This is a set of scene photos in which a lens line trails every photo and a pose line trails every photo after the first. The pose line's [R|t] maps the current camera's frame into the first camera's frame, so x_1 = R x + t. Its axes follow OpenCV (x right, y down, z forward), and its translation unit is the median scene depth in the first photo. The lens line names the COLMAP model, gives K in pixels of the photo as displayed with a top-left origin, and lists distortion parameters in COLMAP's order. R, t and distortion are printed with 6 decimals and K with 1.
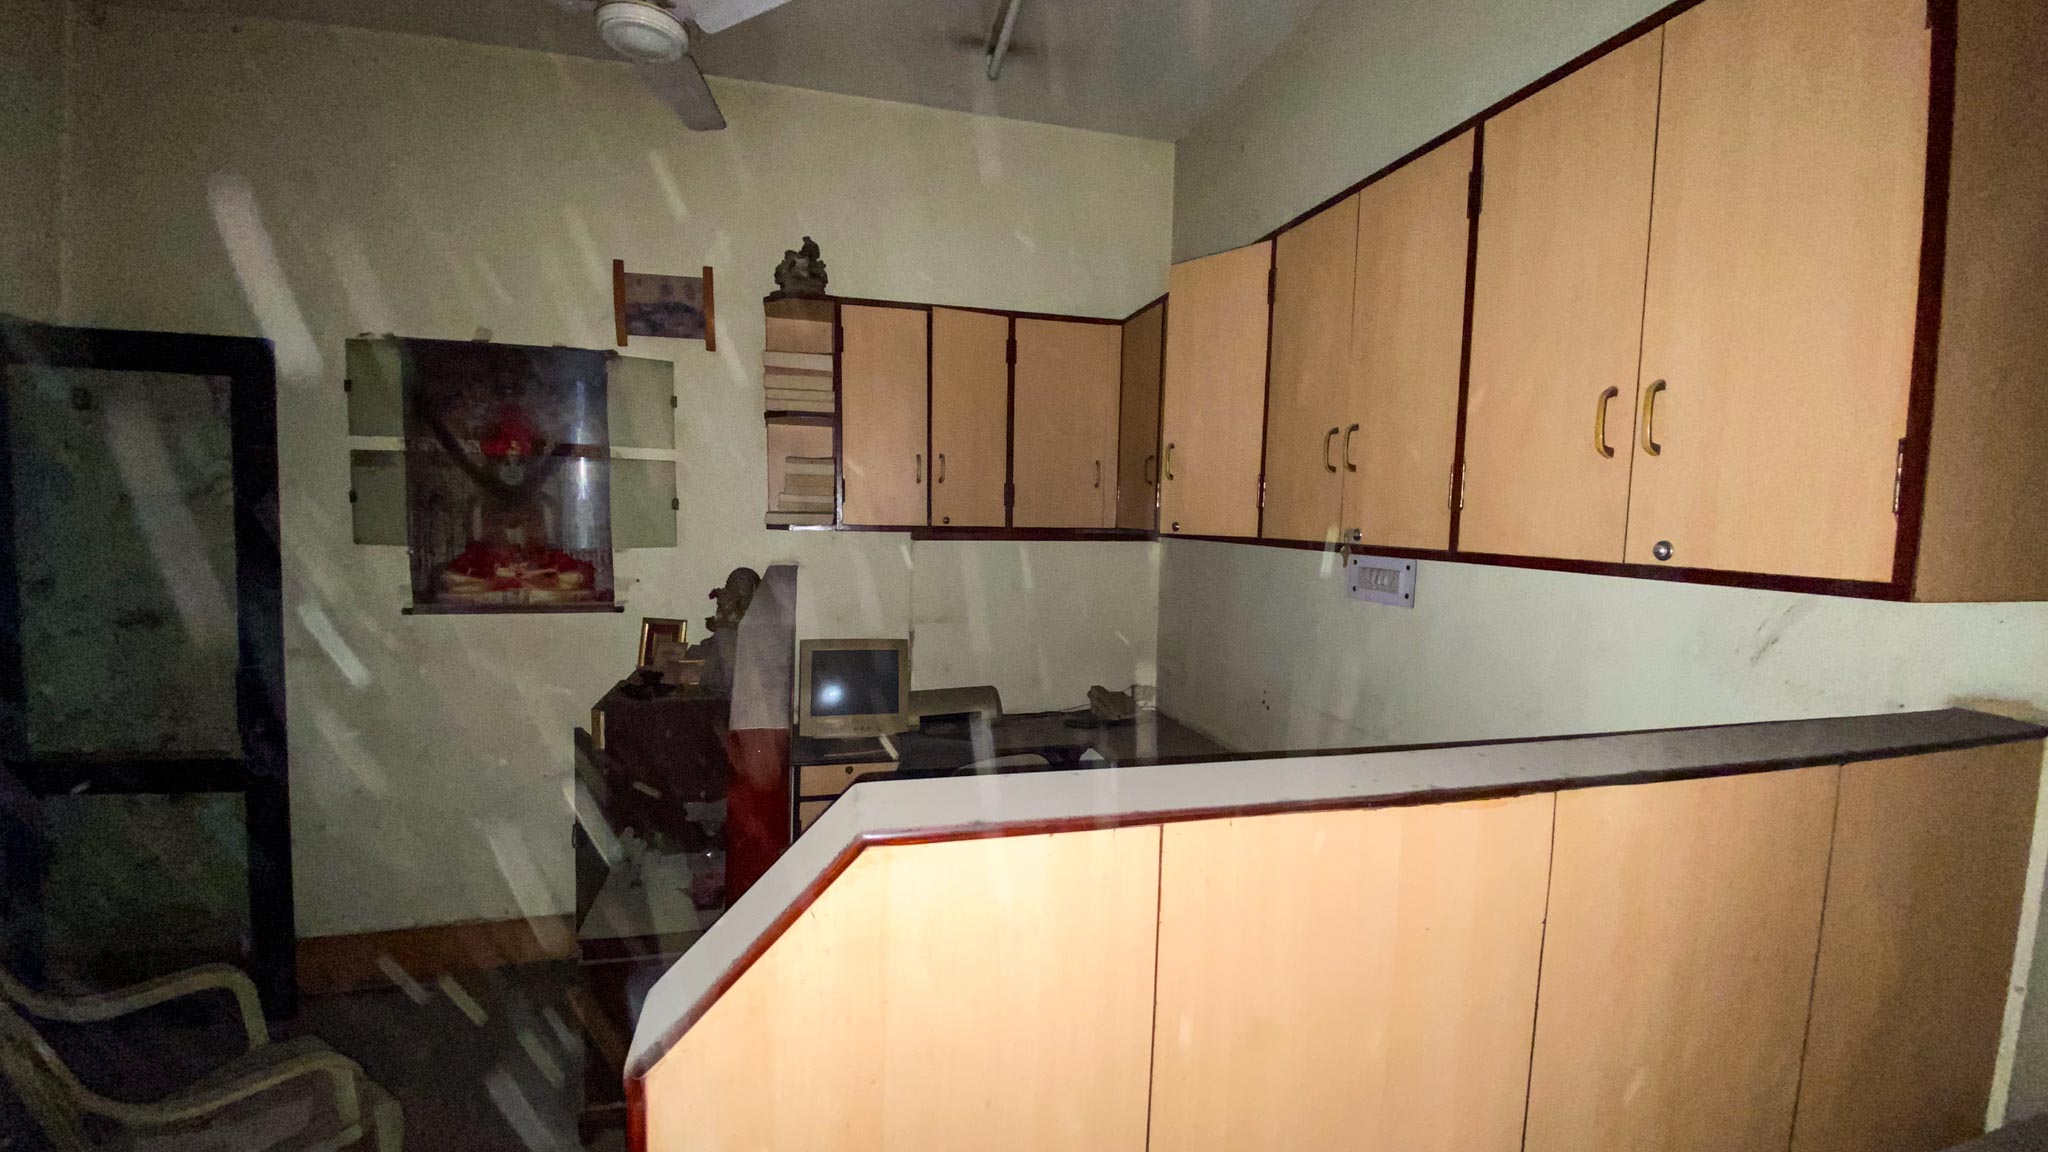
lens RADIAL K [[824.3, 0, 1029.3], [0, 824.3, 577.6], [0, 0, 1]] dist [0.020116, -0.018502]
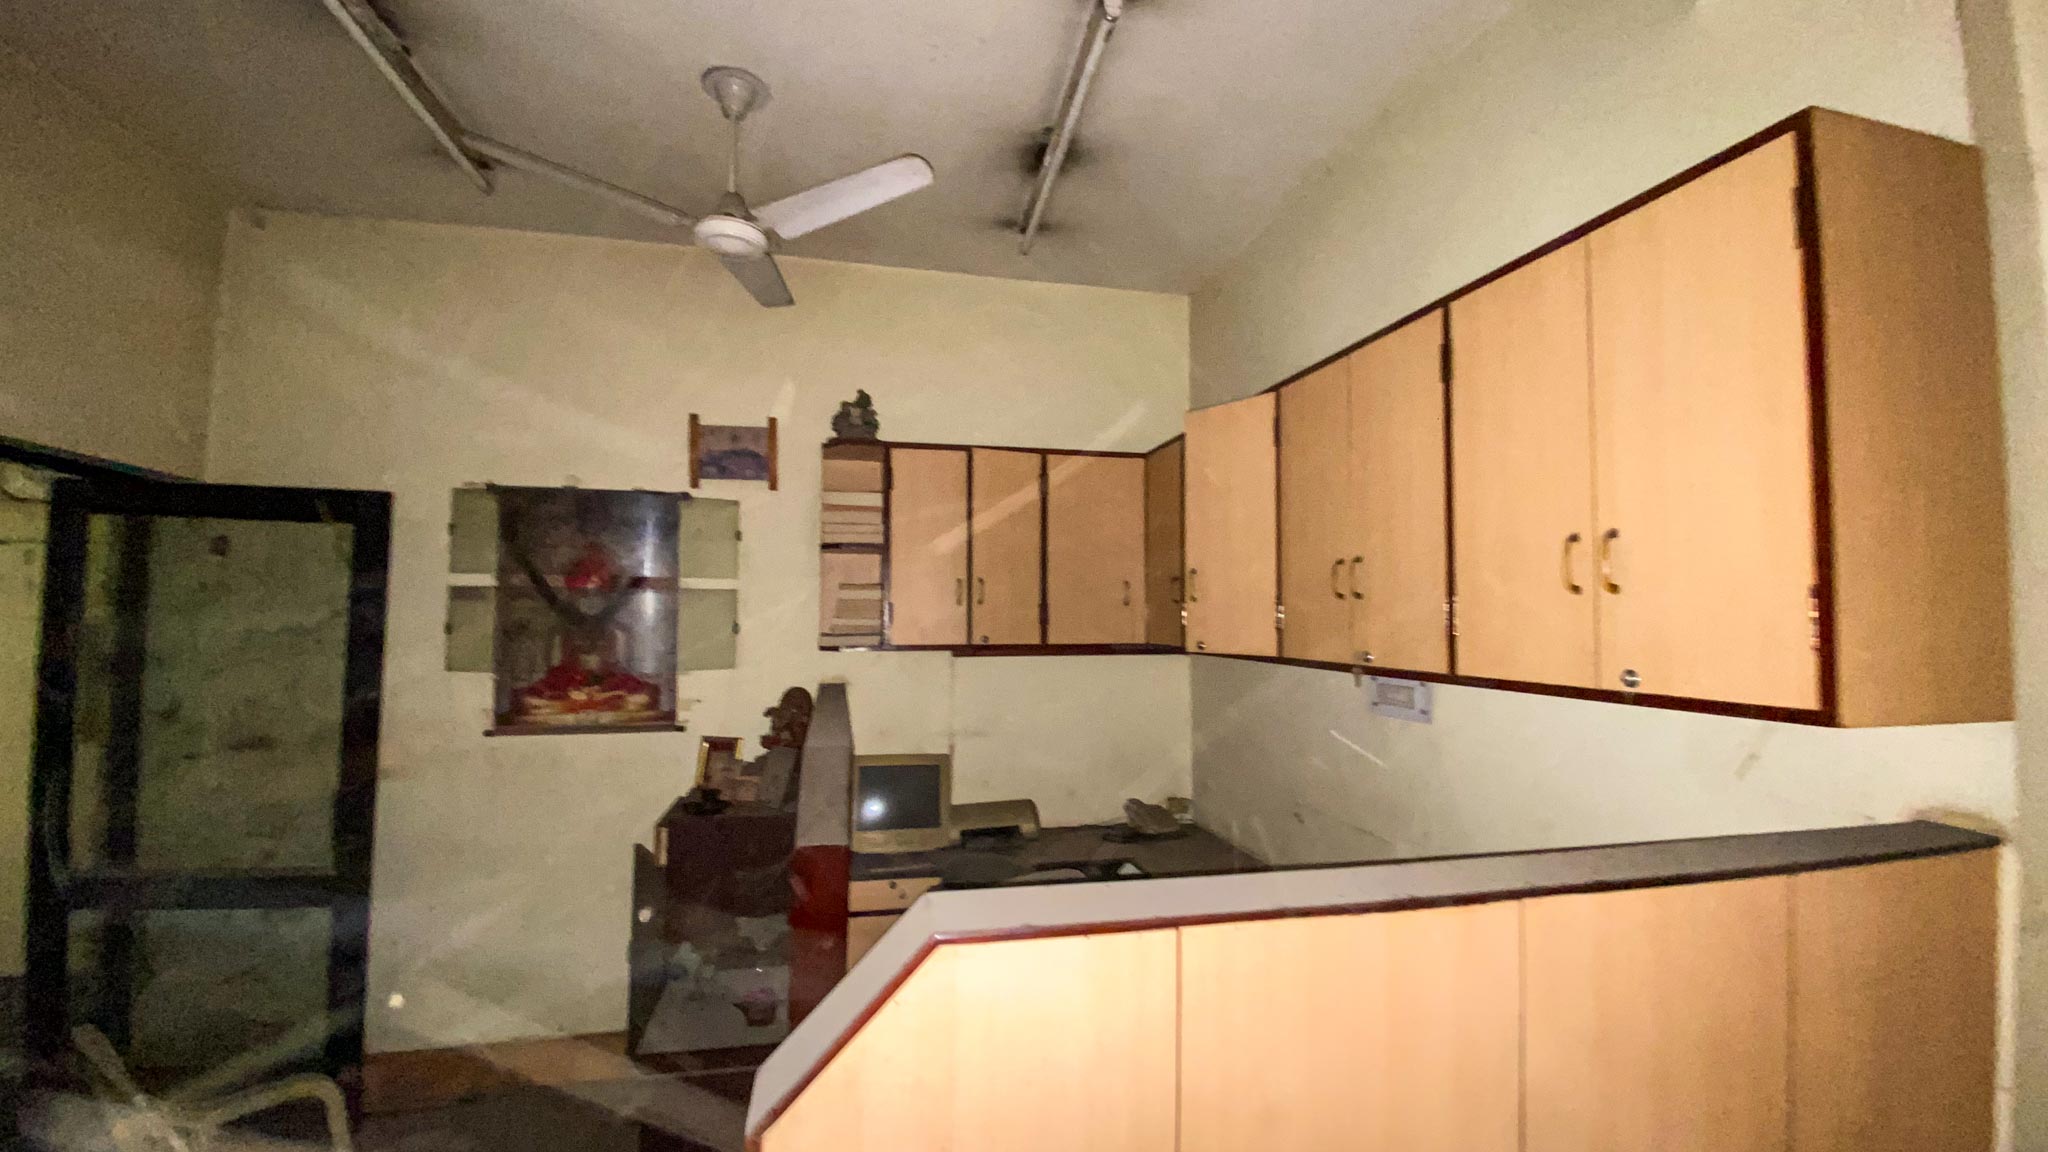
lens RADIAL K [[824.3, 0, 1028.9], [0, 824.3, 574.2], [0, 0, 1]] dist [0.020116, -0.018502]
pose [[0.999022, -0.017474, -0.040605, 0.000186], [0.011995, 0.991249, -0.131462, -0.014071], [0.042547, 0.130846, 0.990489, -0.066858]]
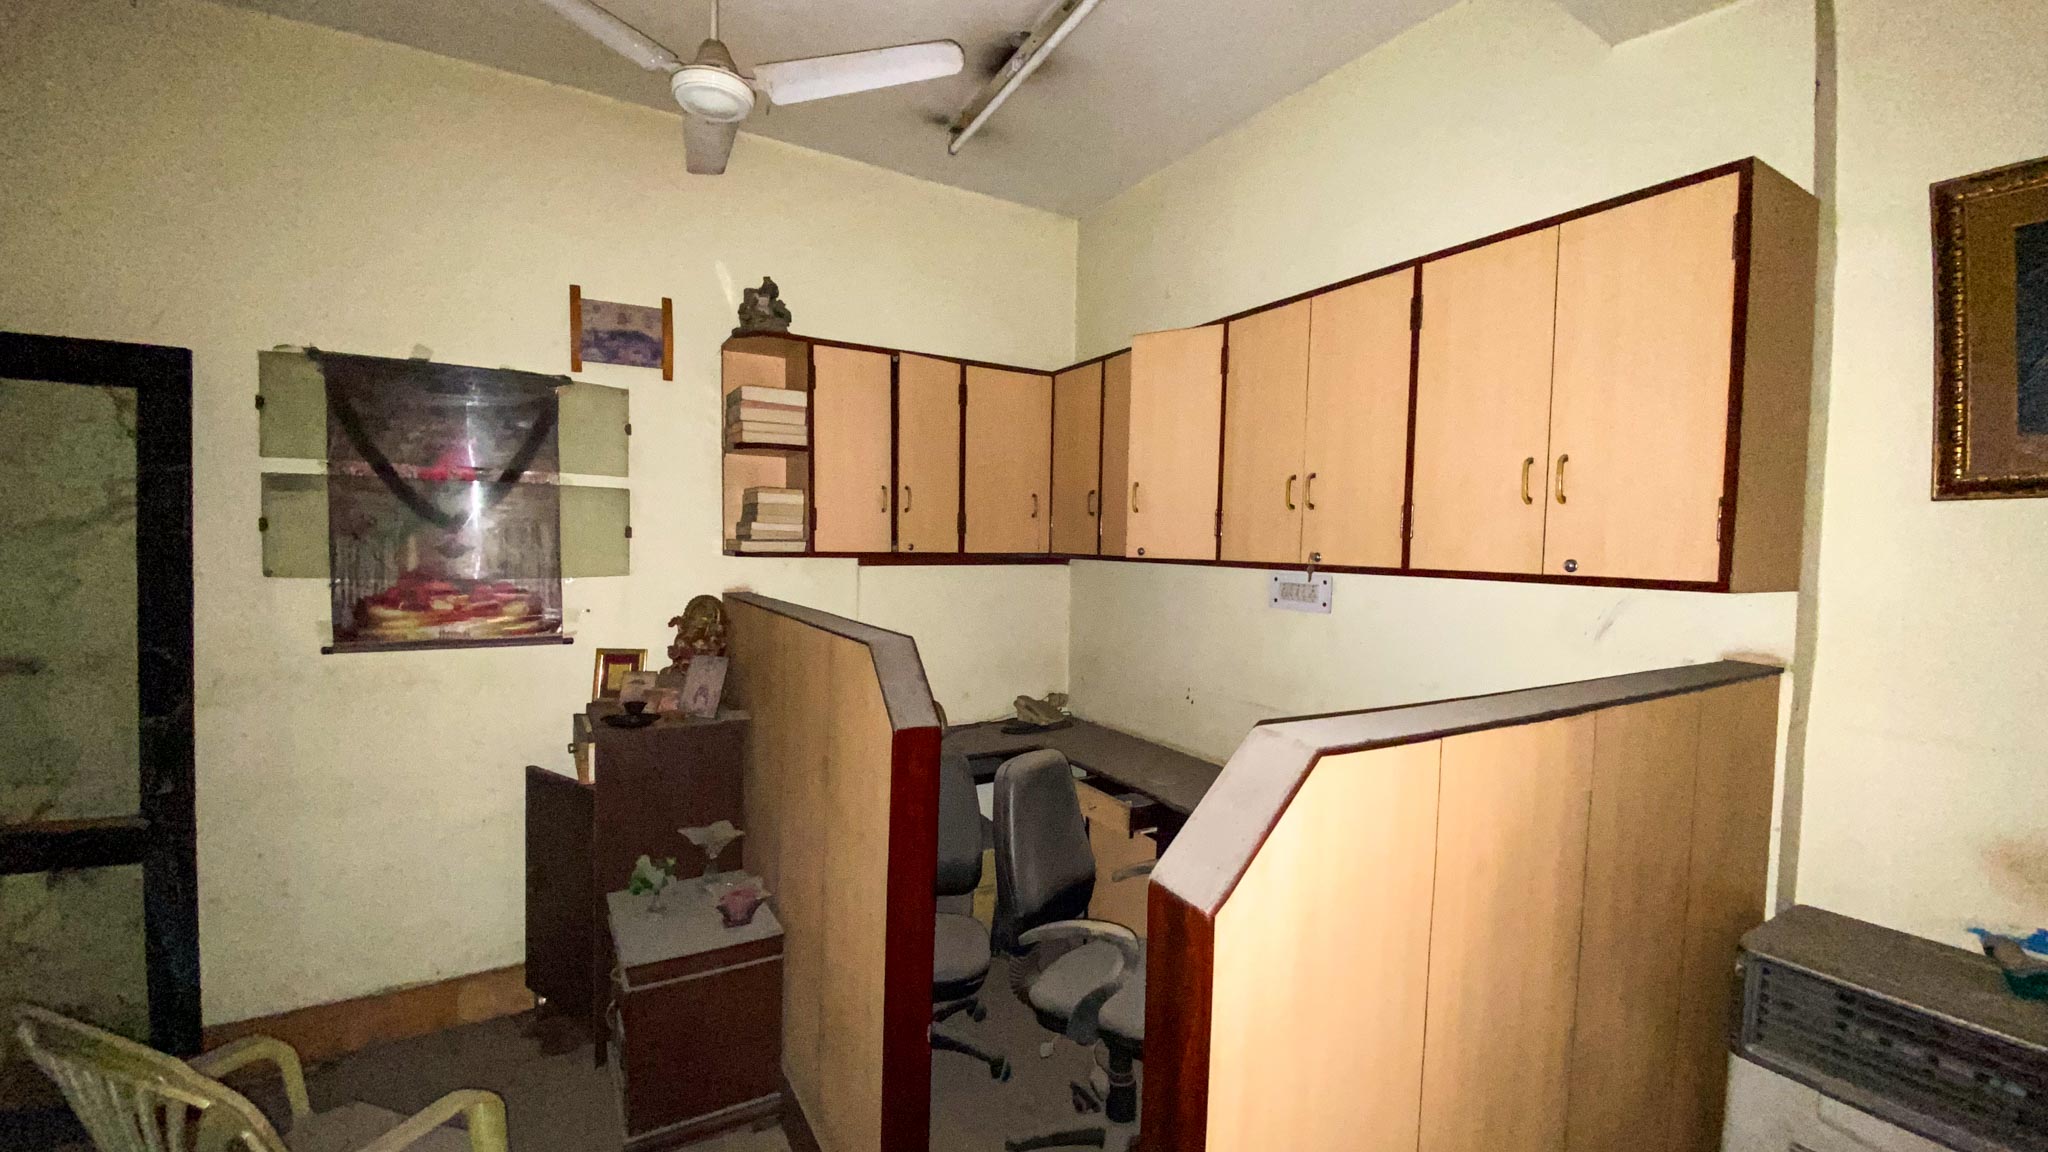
lens RADIAL K [[824.3, 0, 1025.9], [0, 824.3, 575.9], [0, 0, 1]] dist [0.020116, -0.018502]
pose [[0.962592, -0.014905, 0.270543, -0.254187], [0.023439, 0.999323, -0.028342, 0.002620], [-0.269938, 0.033624, 0.962291, -0.083075]]
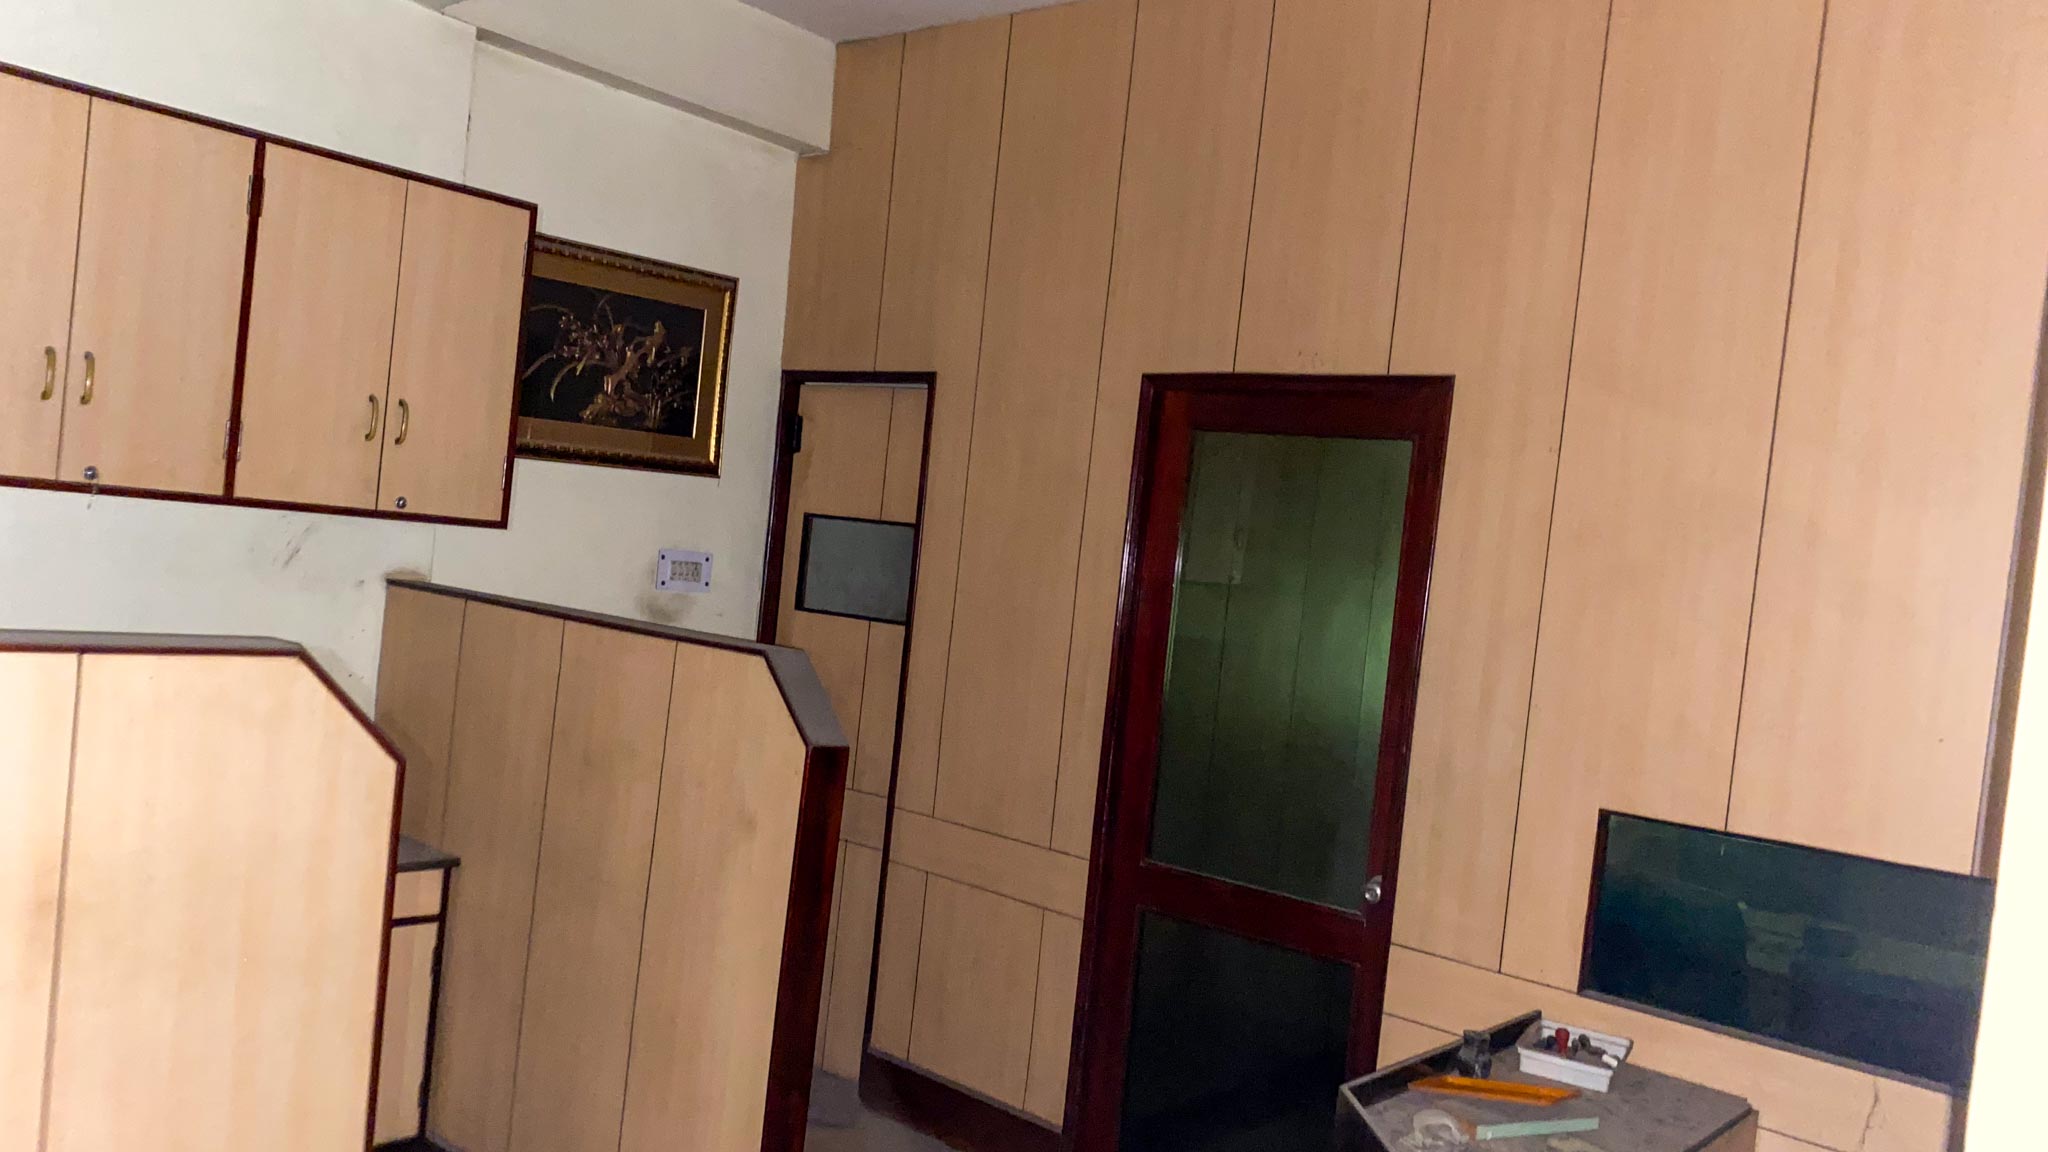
lens RADIAL K [[1567.3, 0, 1026.7], [0, 1567.3, 583.8], [0, 0, 1]] dist [0.016954, -0.032065]
pose [[-0.565417, -0.102093, 0.818462, -1.039484], [-0.055986, 0.994772, 0.085409, -0.086137], [-0.822903, 0.002469, -0.568176, 0.721434]]
